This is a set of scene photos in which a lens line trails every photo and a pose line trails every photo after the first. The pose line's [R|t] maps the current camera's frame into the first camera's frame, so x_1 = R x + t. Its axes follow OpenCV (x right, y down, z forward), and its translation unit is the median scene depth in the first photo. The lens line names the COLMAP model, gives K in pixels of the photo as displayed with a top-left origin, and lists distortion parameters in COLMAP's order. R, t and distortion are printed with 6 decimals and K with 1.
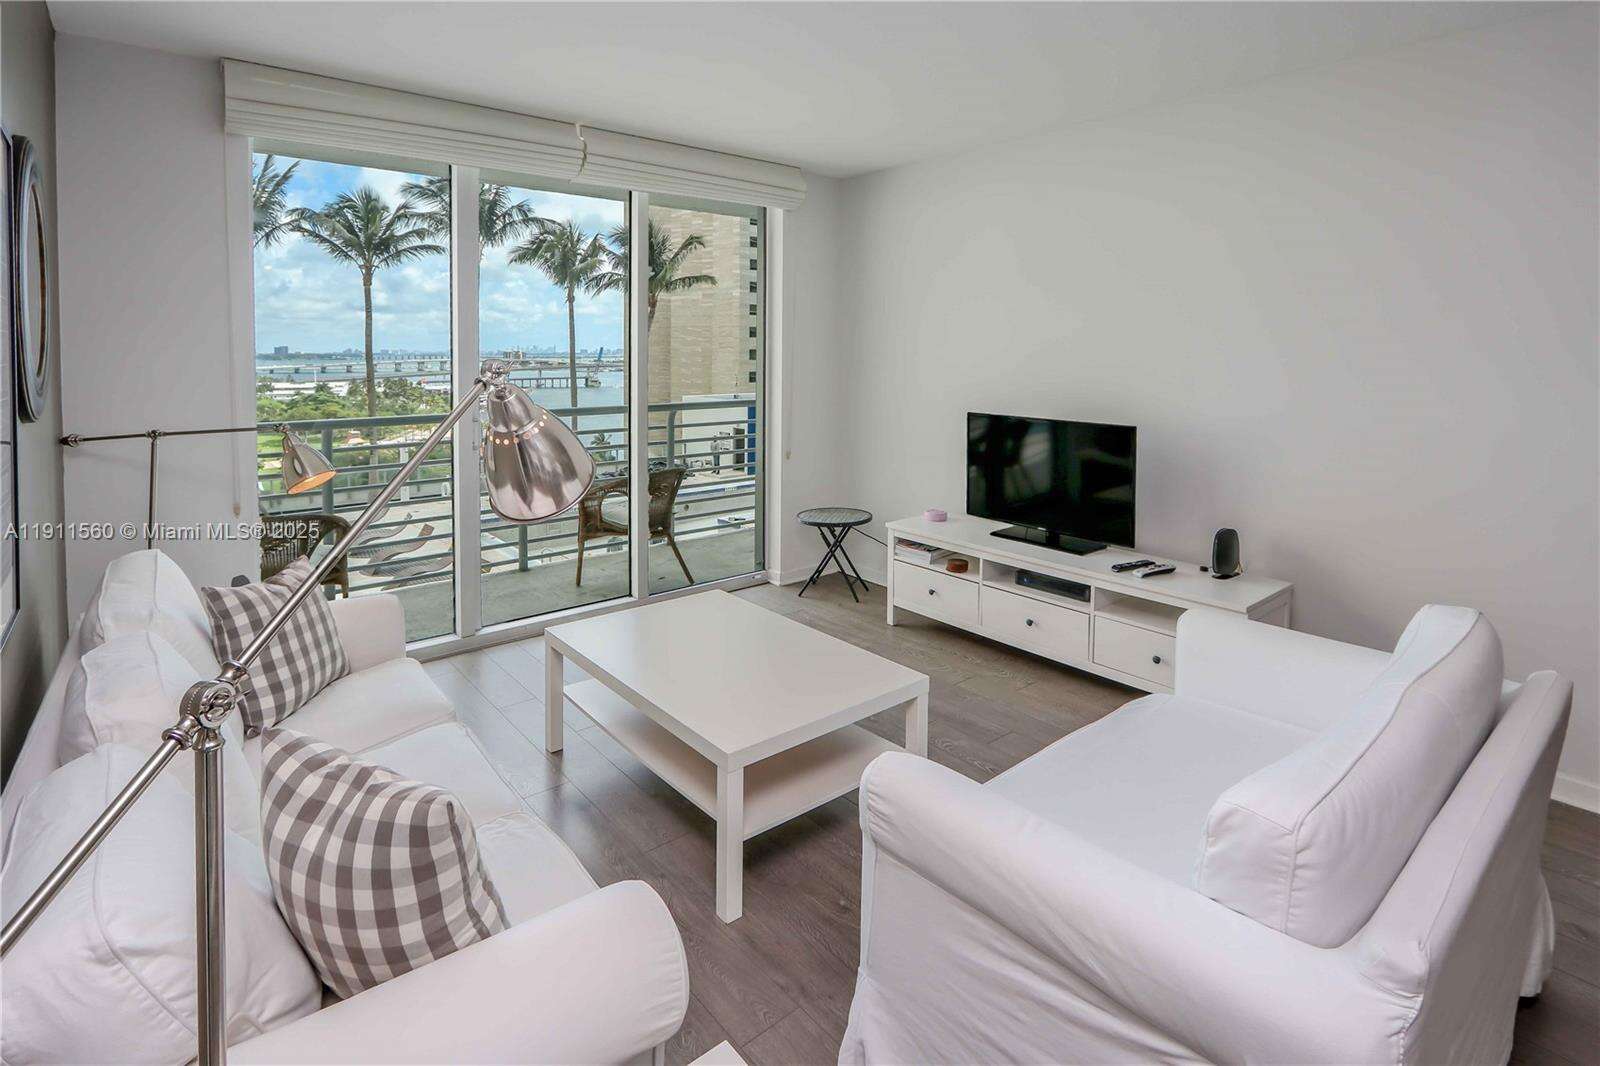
lens RADIAL K [[839.4, 0, 800.0], [0, 839.4, 533.0], [0, 0, 1]] dist [-0.007097, -0.001129]
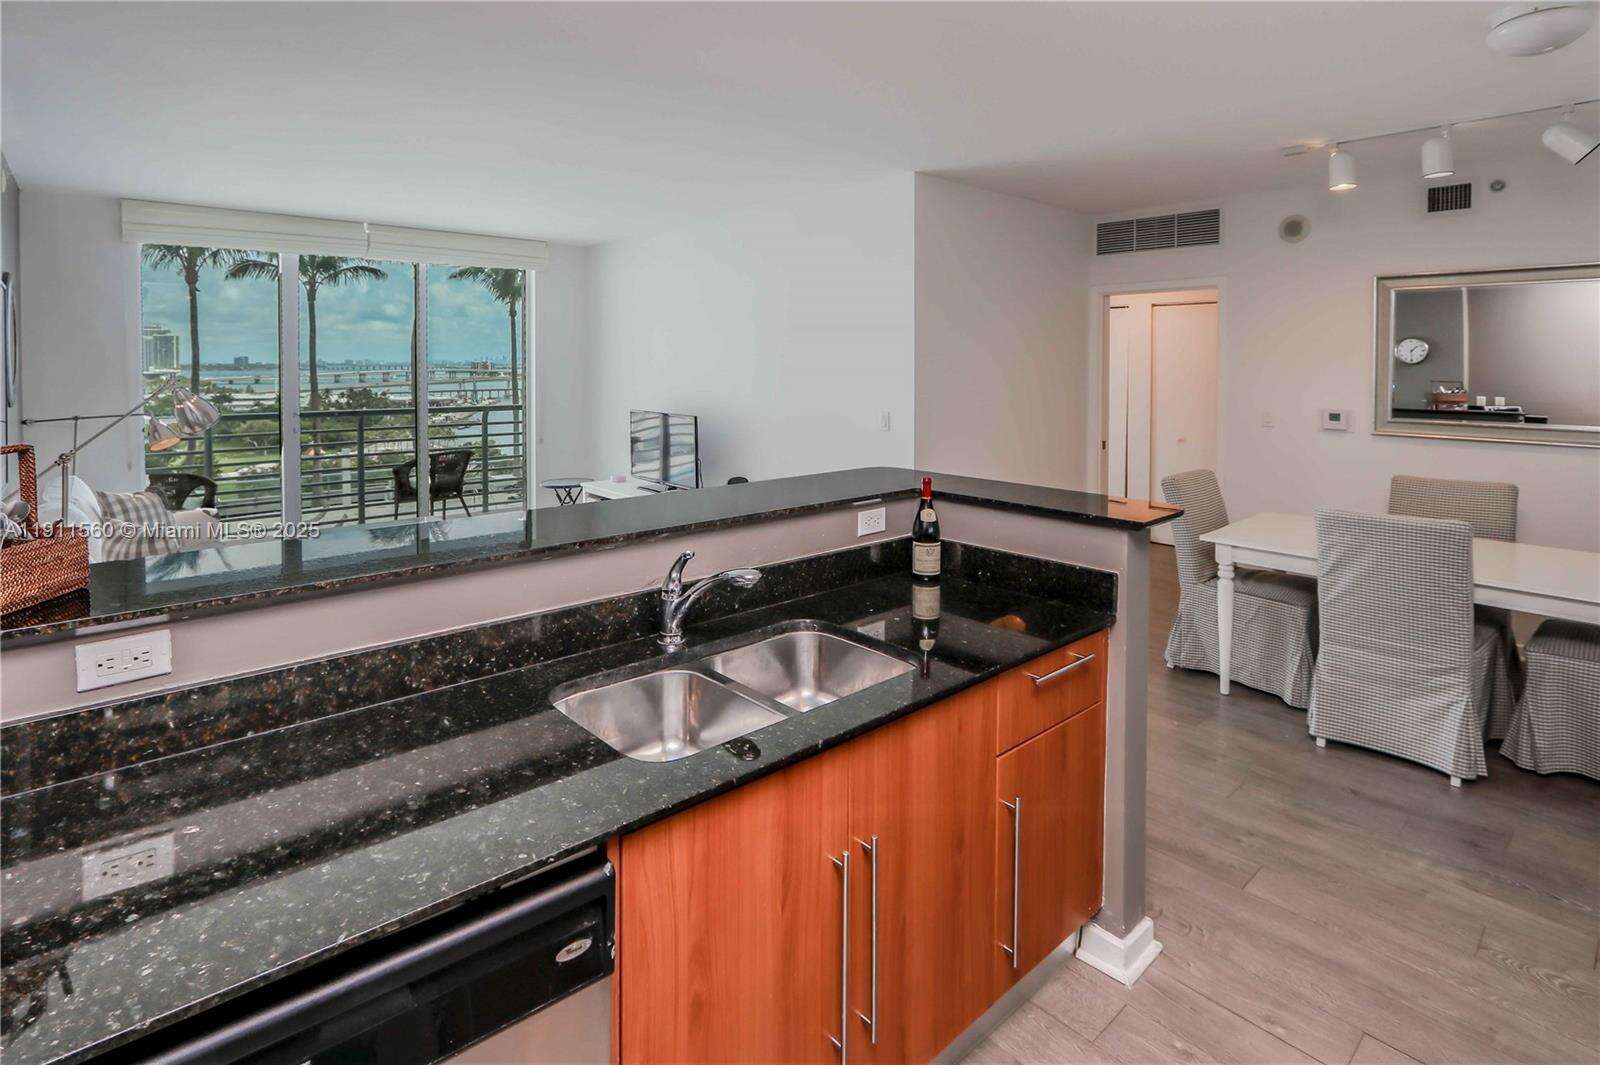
lens RADIAL K [[839.4, 0, 800.0], [0, 839.4, 532.5], [0, 0, 1]] dist [-0.007097, -0.001129]
pose [[0.999400, -0.005923, 0.034139, 0.391194], [0.006358, 0.999900, -0.012661, 0.087543], [-0.034061, 0.012871, 0.999337, -0.457453]]
